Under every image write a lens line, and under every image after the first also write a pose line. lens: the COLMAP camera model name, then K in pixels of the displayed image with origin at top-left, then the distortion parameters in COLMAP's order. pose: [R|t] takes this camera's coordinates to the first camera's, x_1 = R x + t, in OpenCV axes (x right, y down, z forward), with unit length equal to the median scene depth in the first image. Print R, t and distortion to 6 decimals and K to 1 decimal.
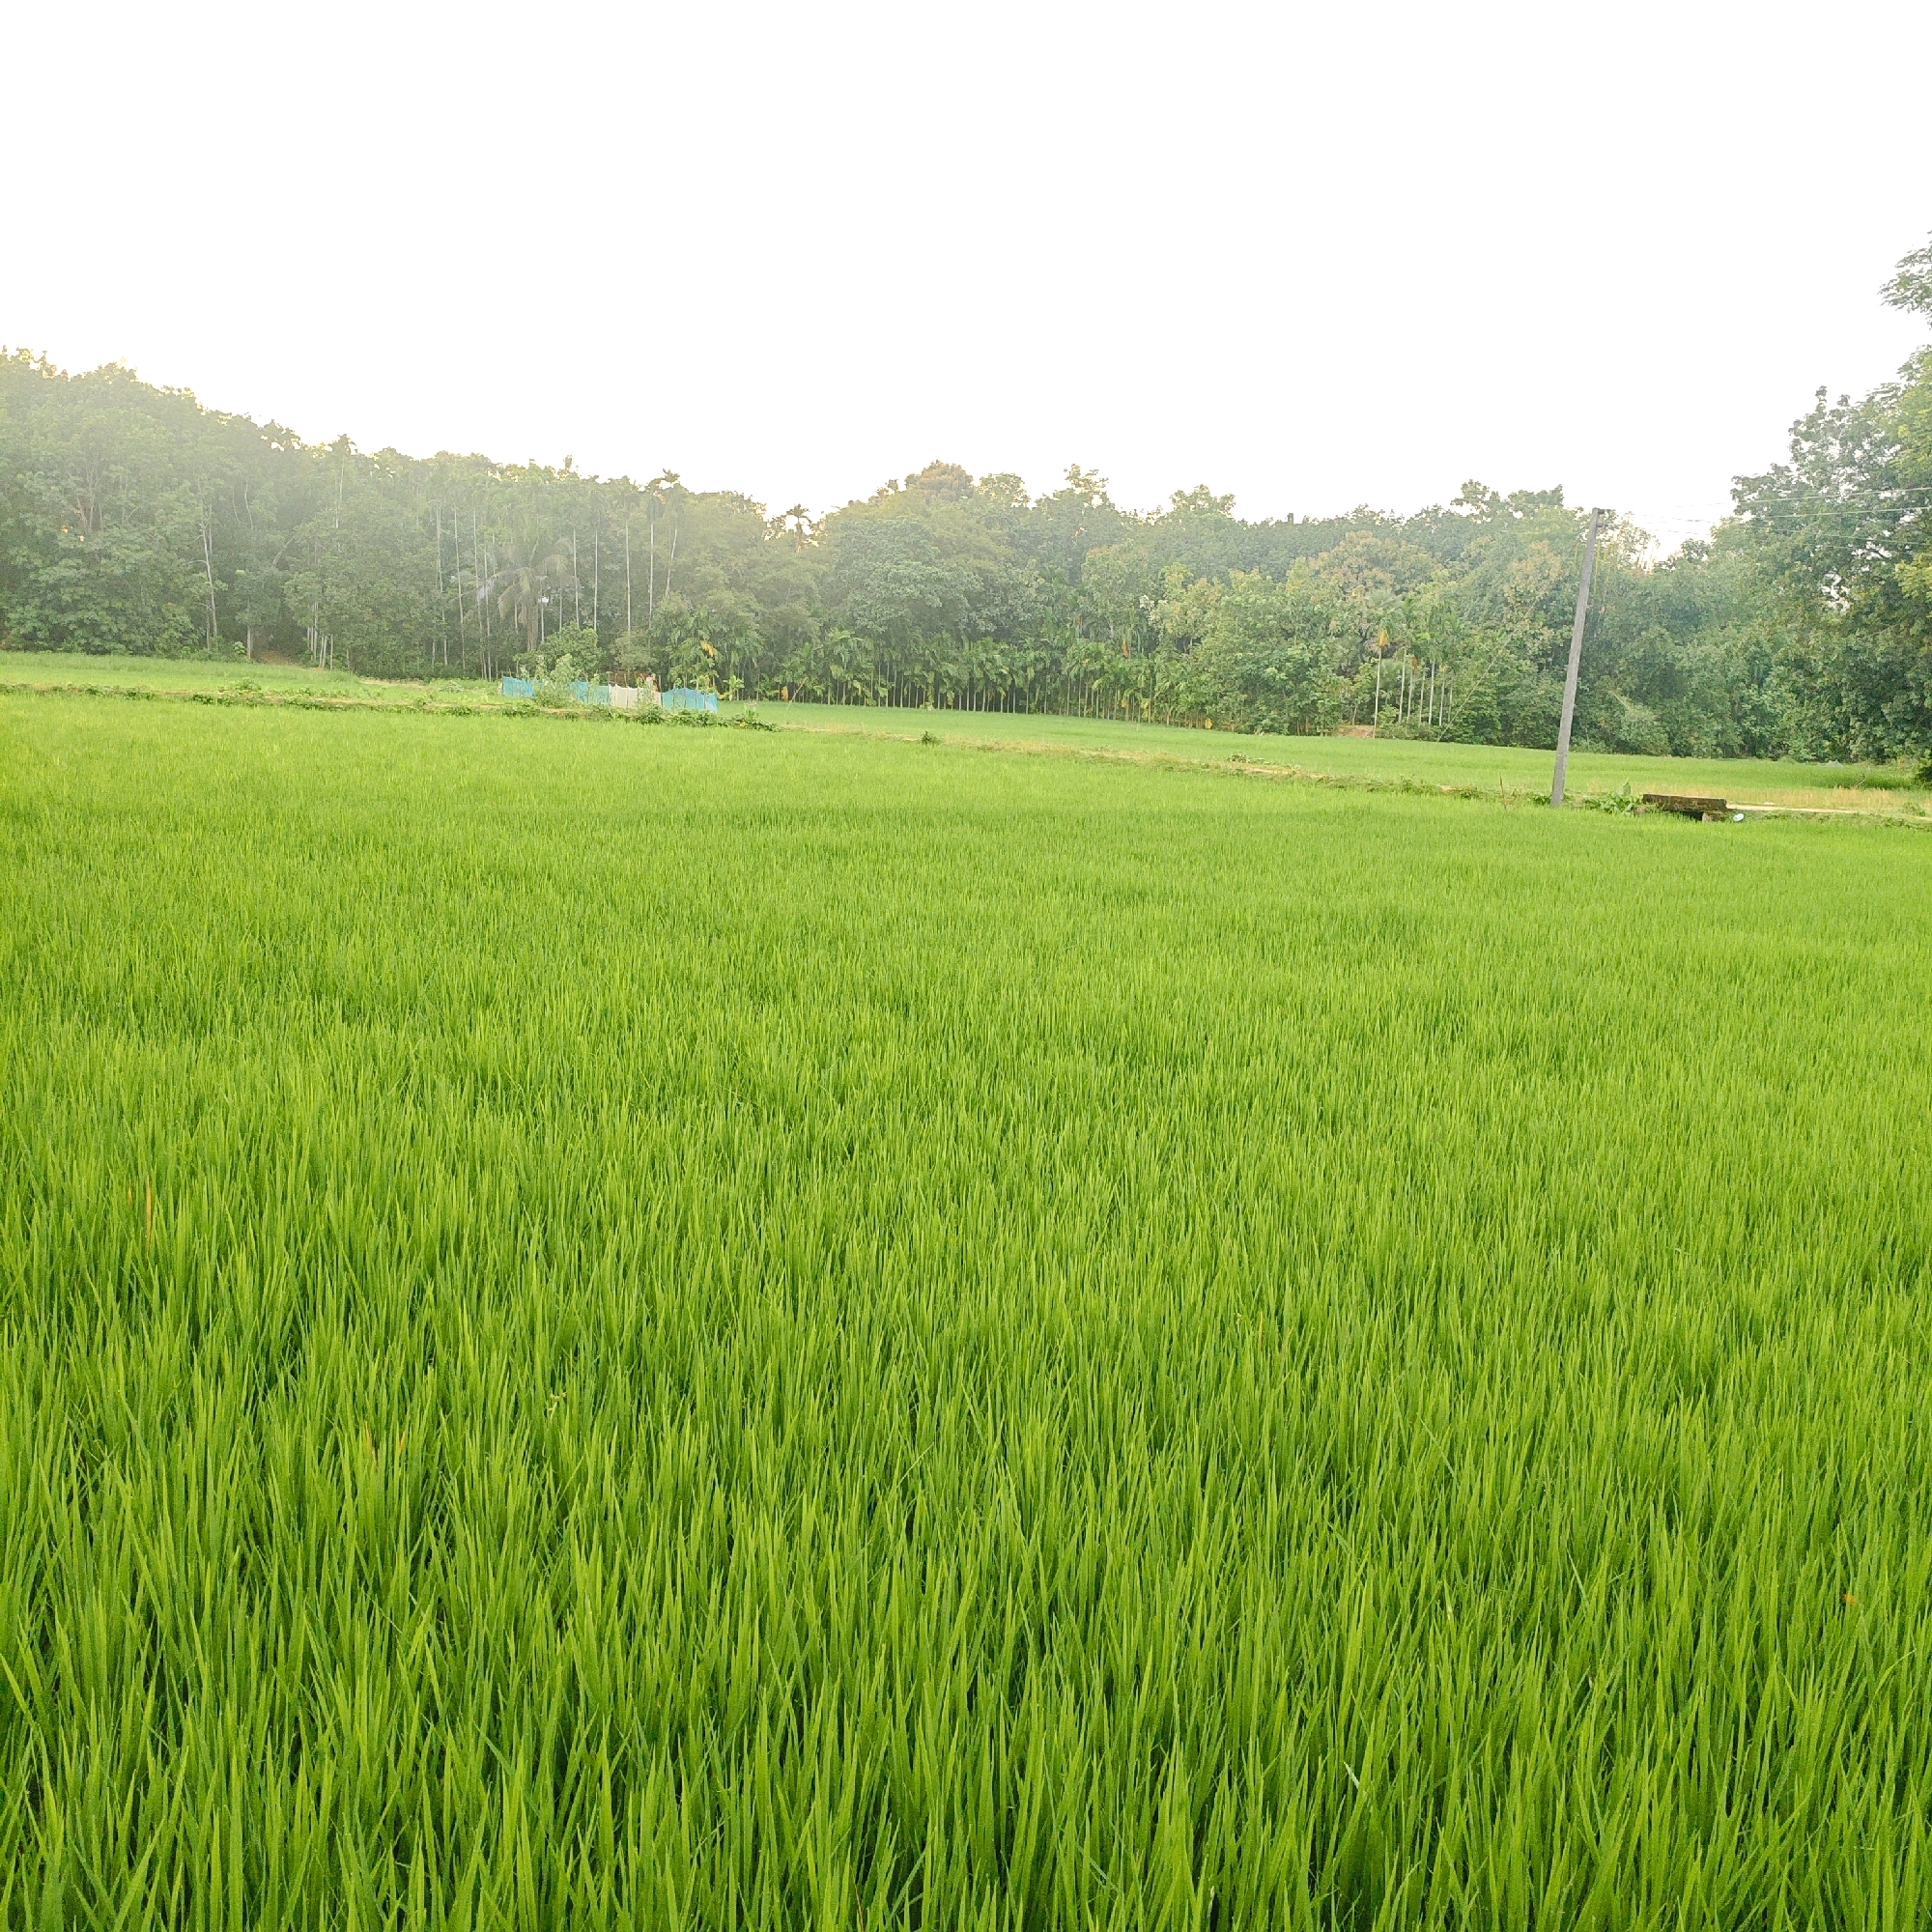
lens RADIAL K [[2630.9, 0, 1021.3], [0, 2630.9, 966.8], [0, 0, 1]] dist [0.142782, -0.348479]
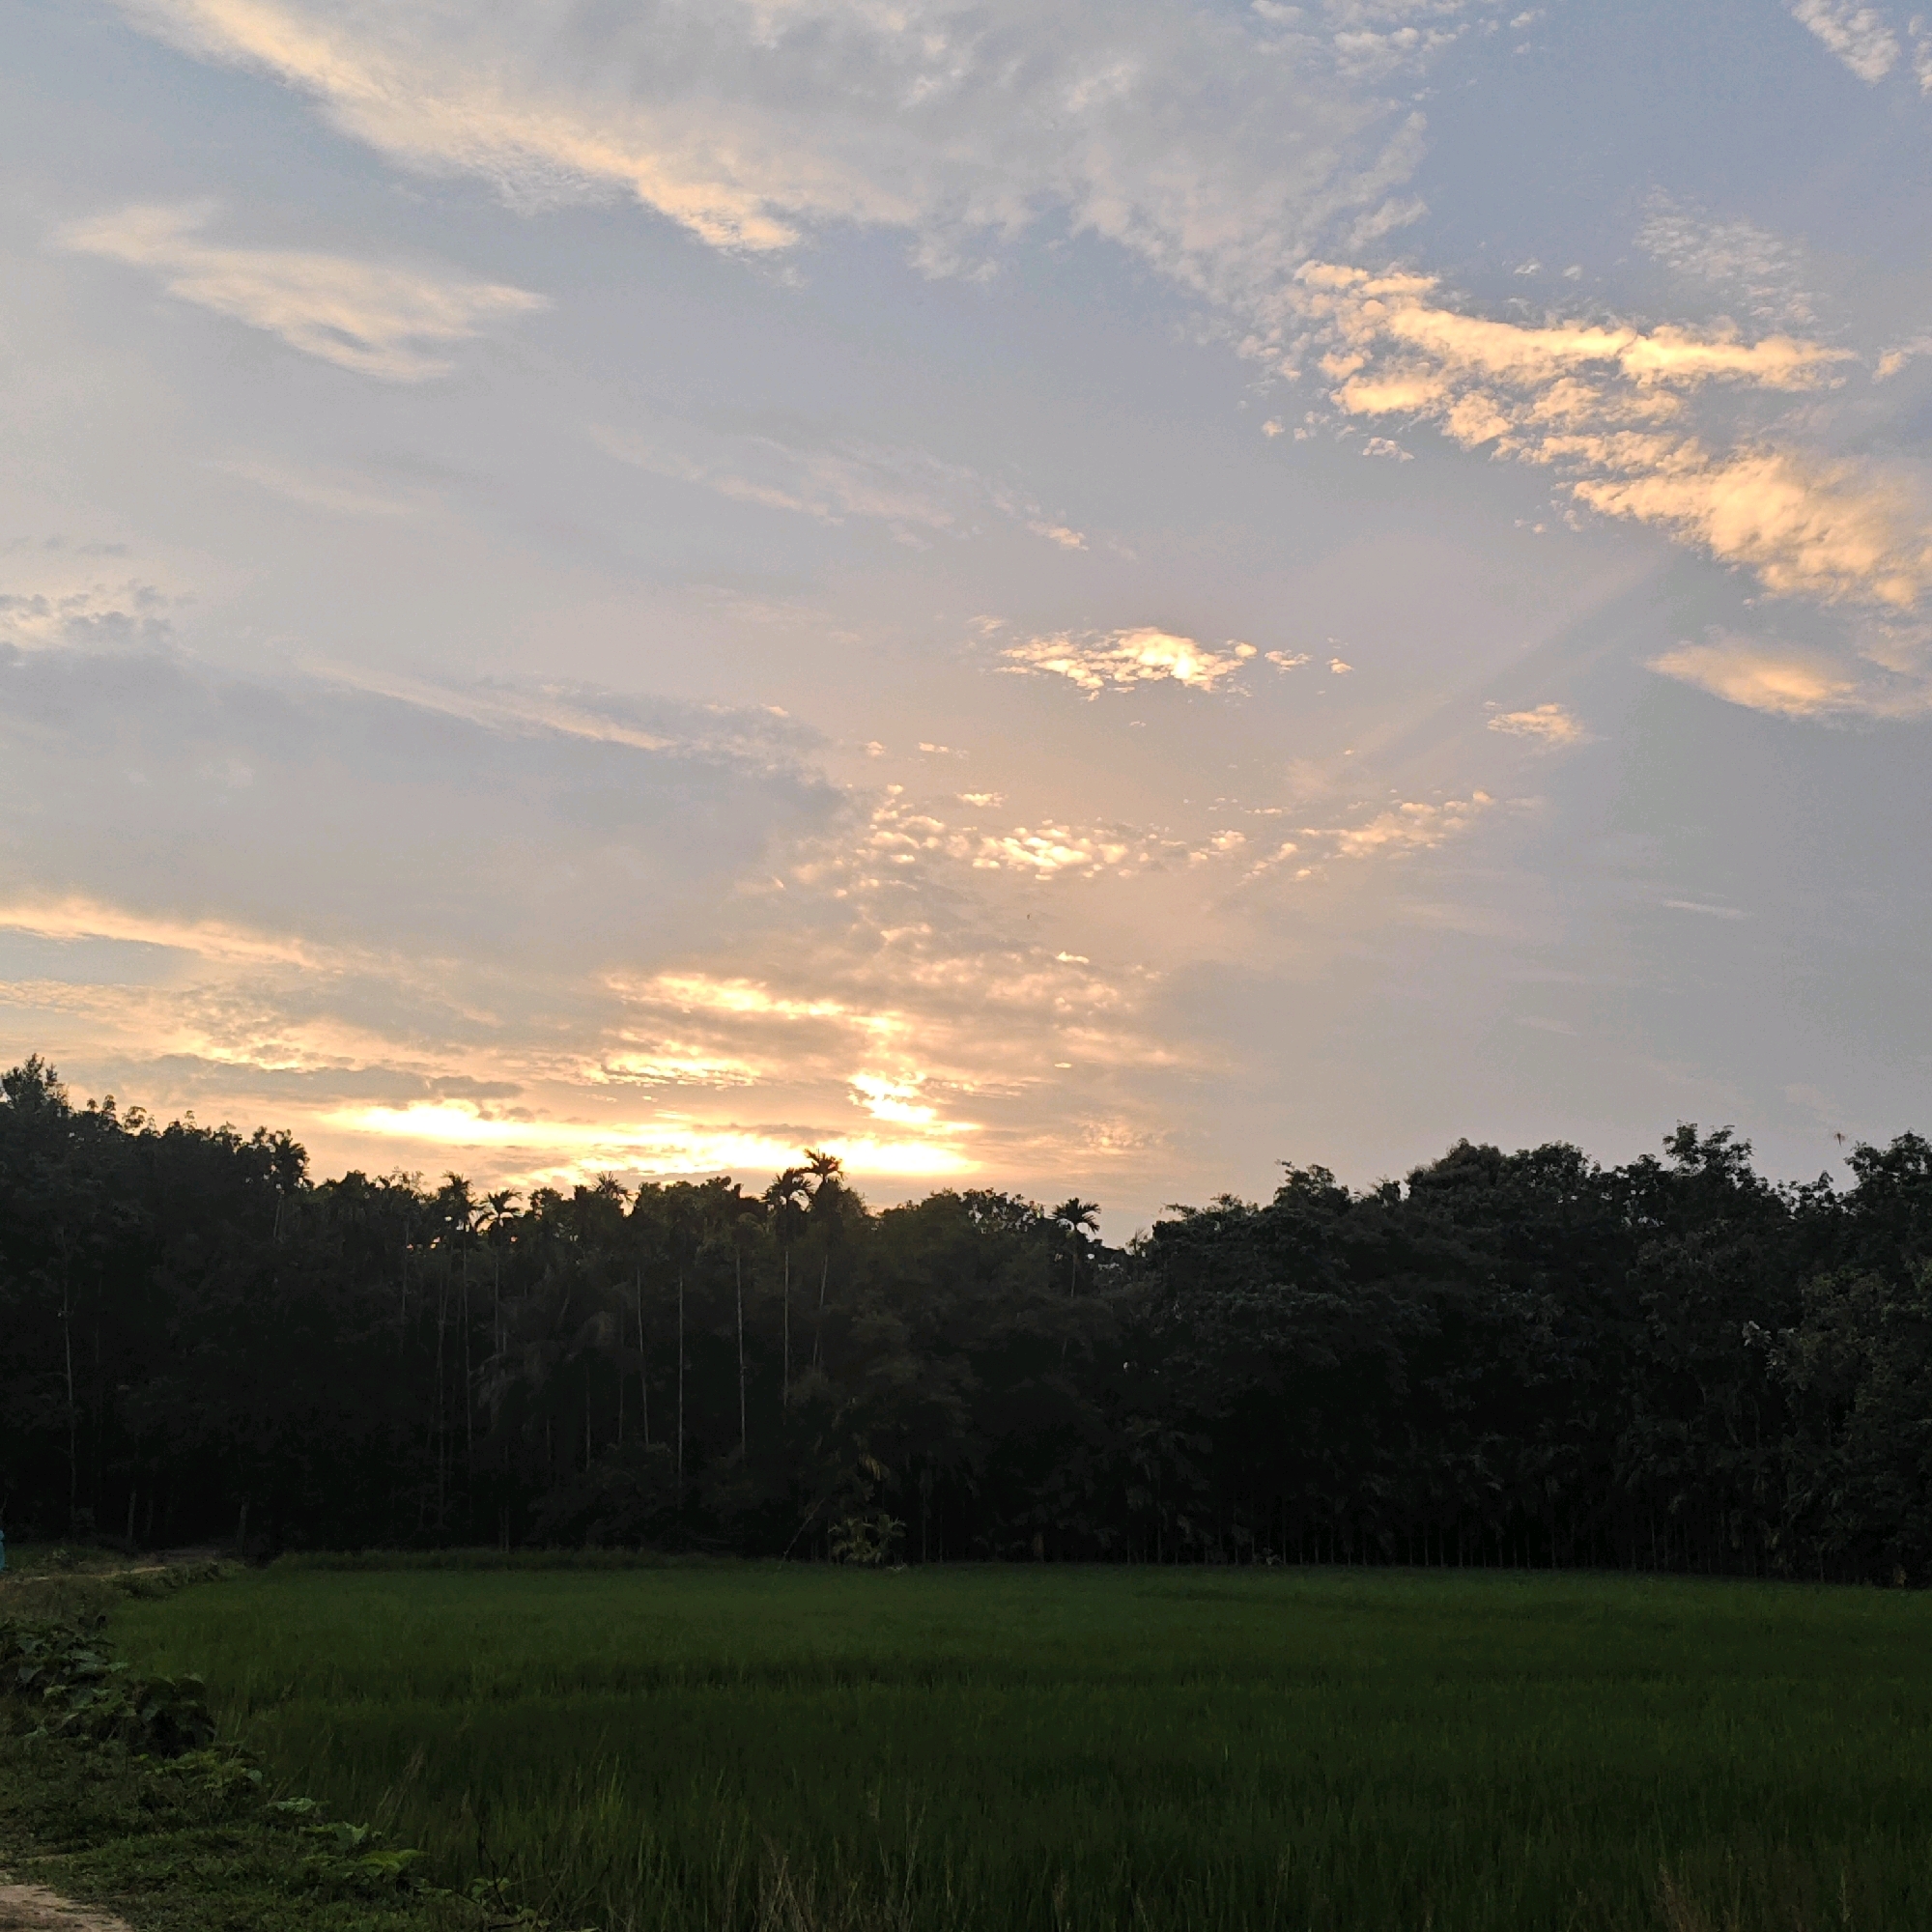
lens RADIAL K [[2630.9, 0, 1021.3], [0, 2630.9, 966.8], [0, 0, 1]] dist [0.142782, -0.348479]
pose [[0.931837, -0.119352, -0.342688, 0.100104], [0.003610, 0.947366, -0.320133, -0.042467], [0.362860, 0.297074, 0.883221, 0.480427]]
